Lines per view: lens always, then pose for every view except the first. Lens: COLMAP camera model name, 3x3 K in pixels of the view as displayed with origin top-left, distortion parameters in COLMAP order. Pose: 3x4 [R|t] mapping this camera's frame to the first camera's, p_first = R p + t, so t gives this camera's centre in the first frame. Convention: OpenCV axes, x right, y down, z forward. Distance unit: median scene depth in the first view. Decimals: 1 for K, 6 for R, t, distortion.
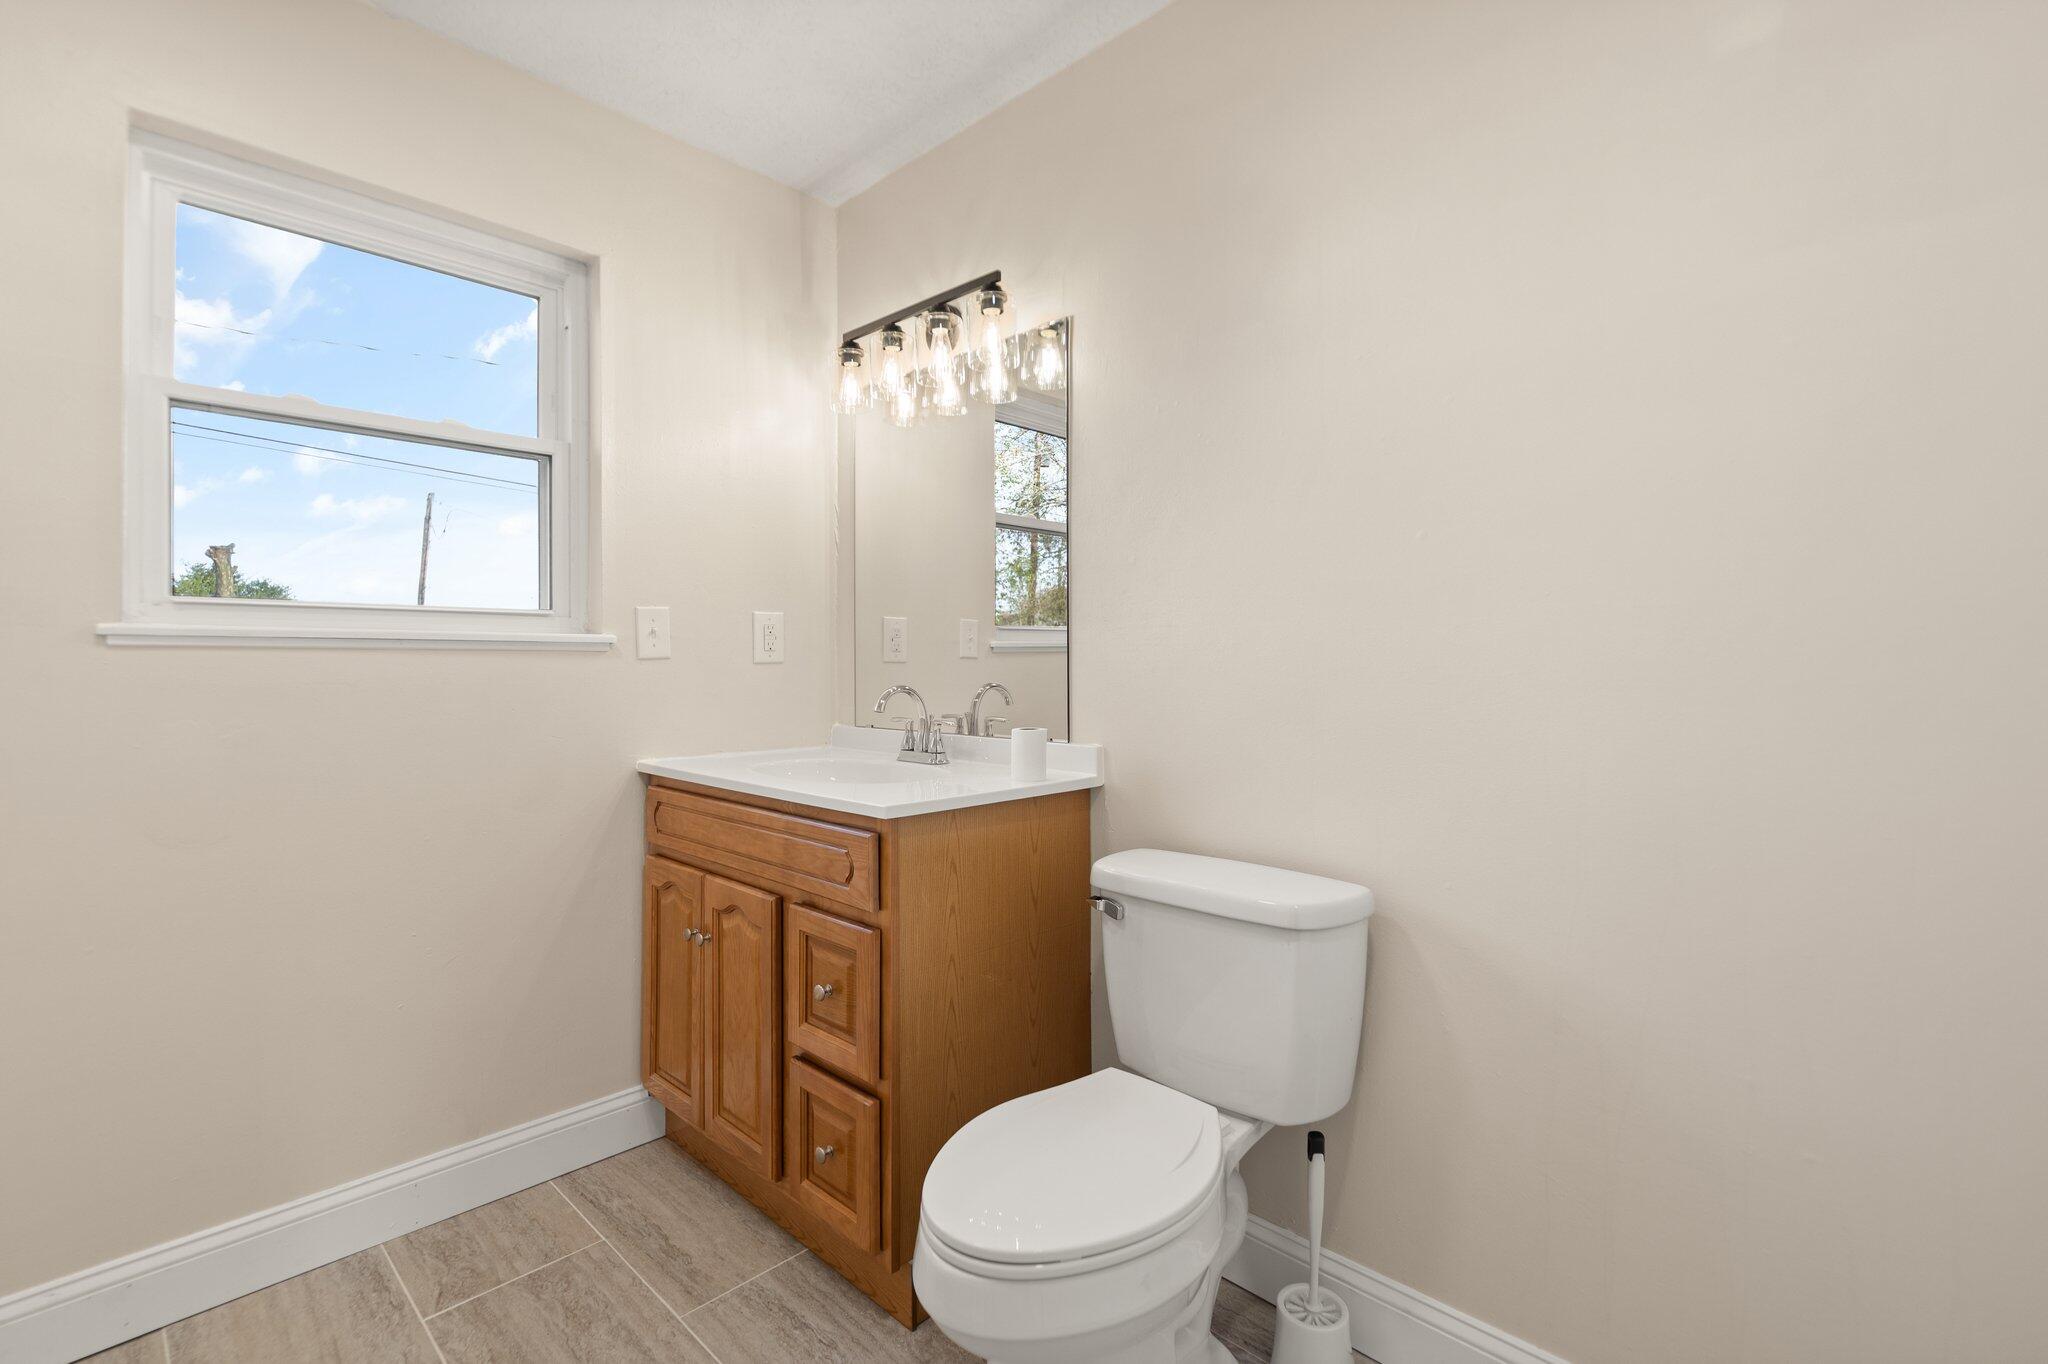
lens RADIAL K [[901.7, 0, 1018.0], [0, 901.7, 669.4], [0, 0, 1]] dist [0.002118, -0.000166]
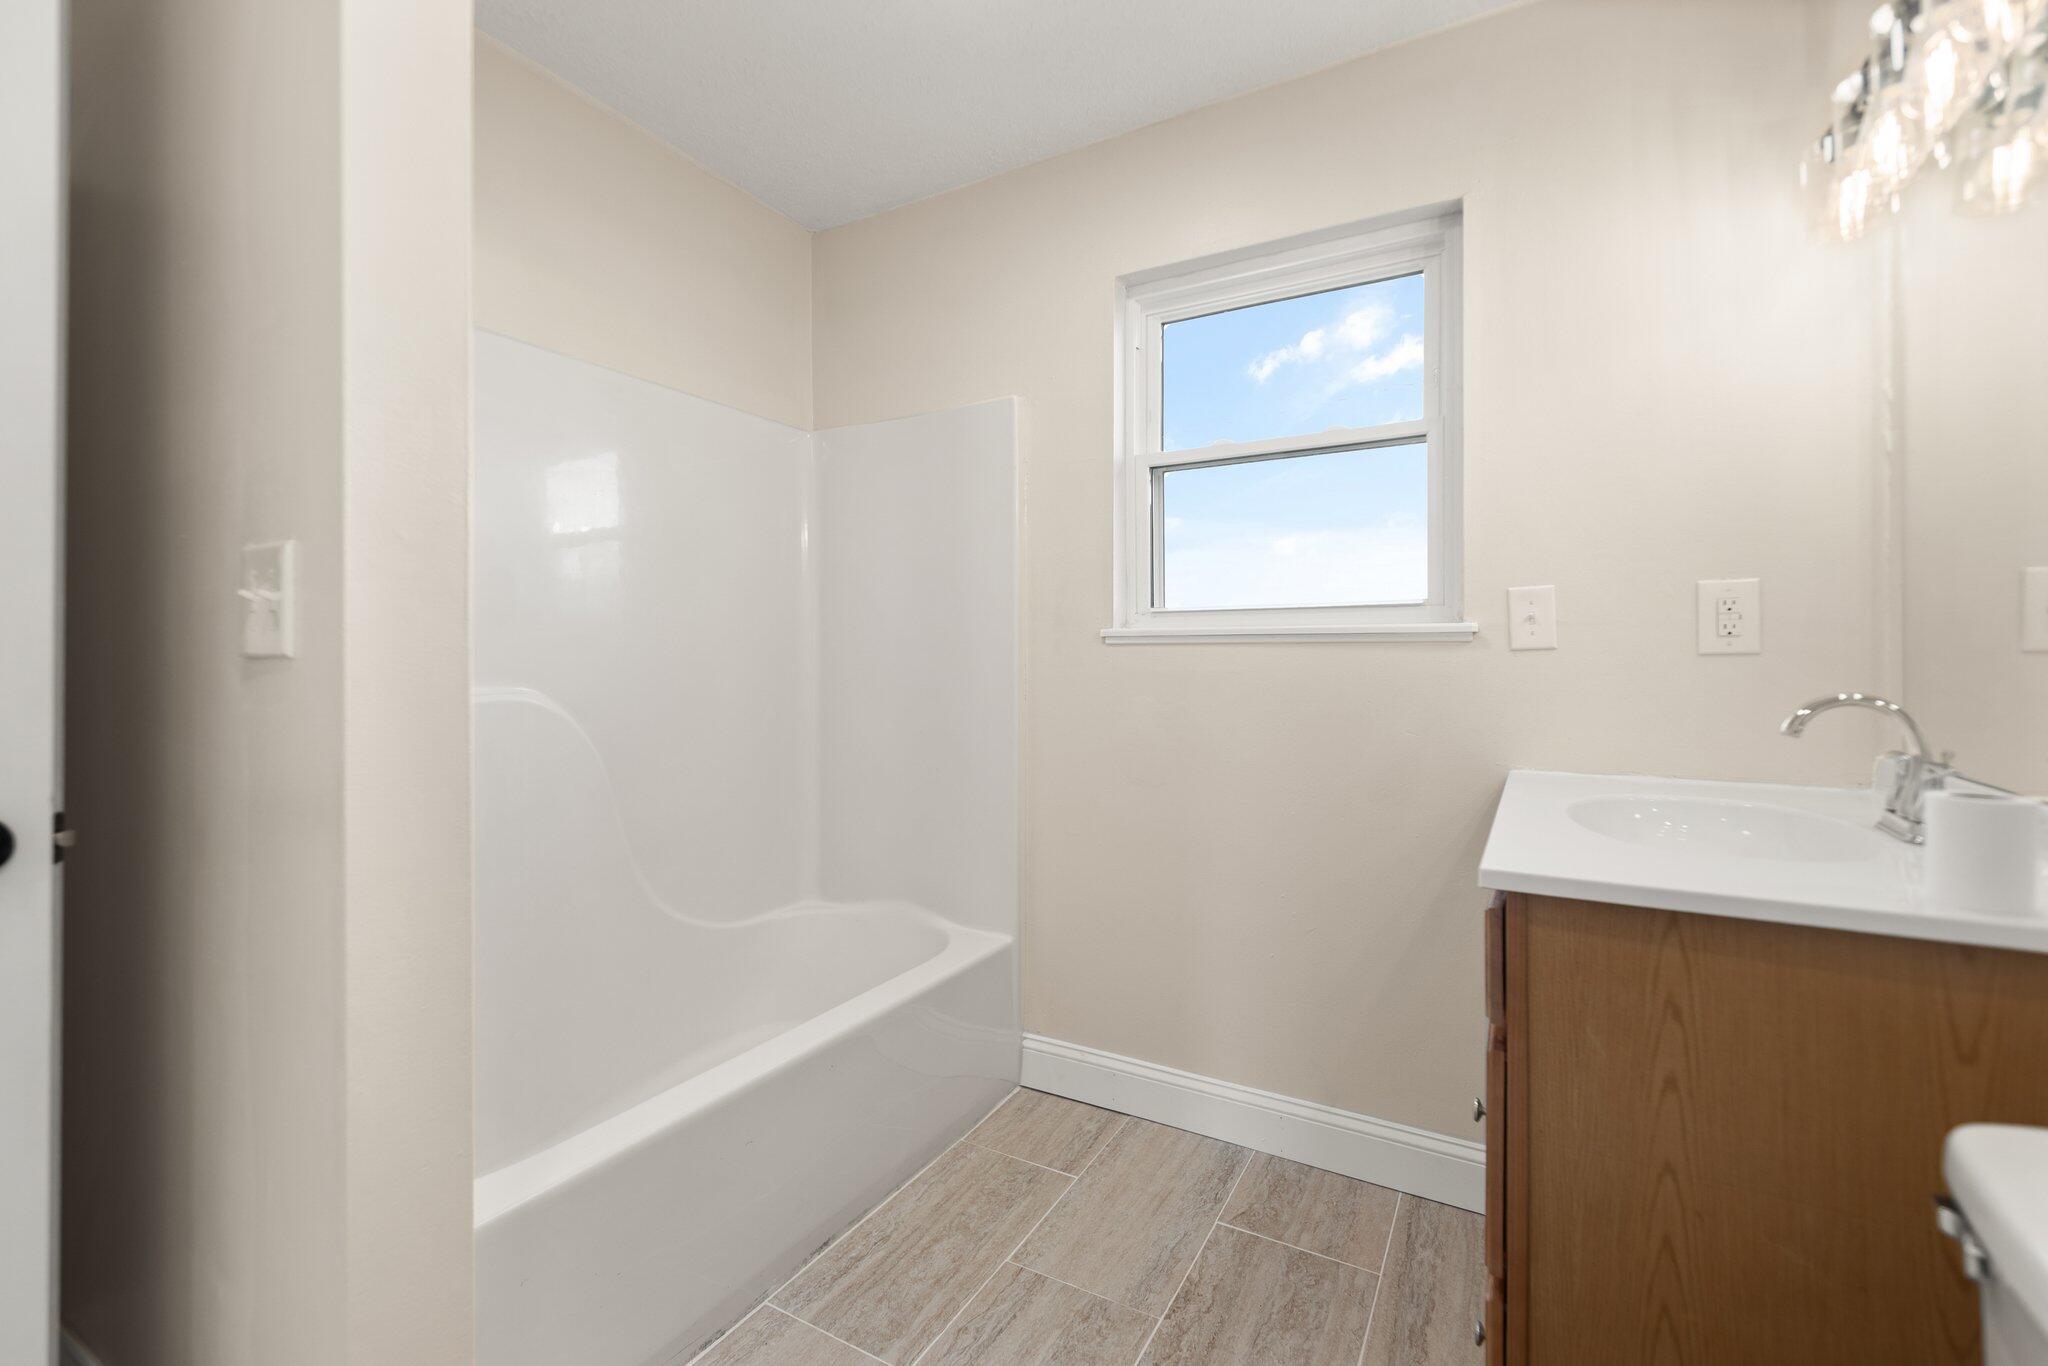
lens RADIAL K [[901.7, 0, 1019.7], [0, 901.7, 675.0], [0, 0, 1]] dist [0.002118, -0.000166]
pose [[0.240035, 0.018639, -0.970585, 0.345242], [-0.004951, 0.999826, 0.017976, -0.001321], [0.970752, 0.000490, 0.240086, 0.417262]]
